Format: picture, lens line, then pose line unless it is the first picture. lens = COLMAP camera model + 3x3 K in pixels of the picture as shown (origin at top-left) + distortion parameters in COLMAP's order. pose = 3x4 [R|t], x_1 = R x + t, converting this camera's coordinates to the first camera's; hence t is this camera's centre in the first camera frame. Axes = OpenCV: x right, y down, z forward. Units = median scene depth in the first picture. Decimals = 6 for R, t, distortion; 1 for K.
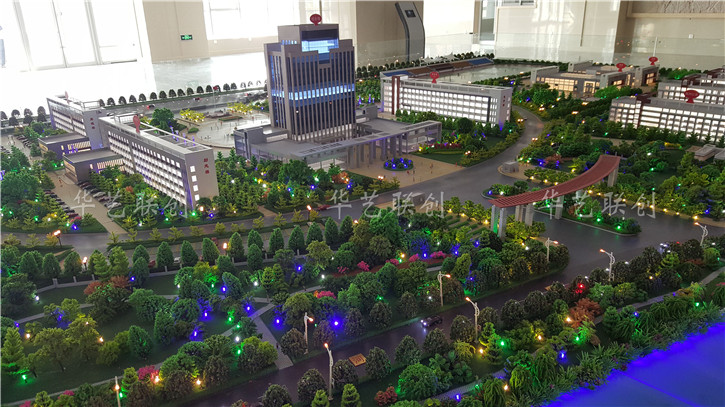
lens RADIAL K [[549.1, 0, 362.0], [0, 549.1, 203.7], [0, 0, 1]] dist [0.053386, -0.097689]
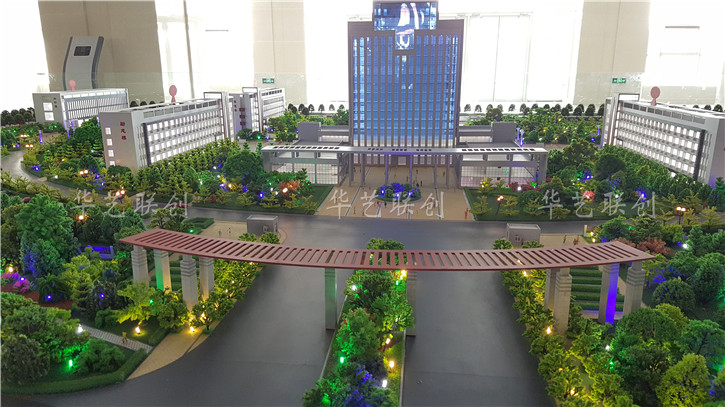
lens RADIAL K [[549.1, 0, 362.2], [0, 549.1, 206.5], [0, 0, 1]] dist [0.053386, -0.097689]
pose [[0.695061, 0.212162, -0.686934, 0.384191], [-0.265214, 0.963744, 0.029304, -0.049430], [0.668246, 0.161816, 0.726129, 0.395794]]
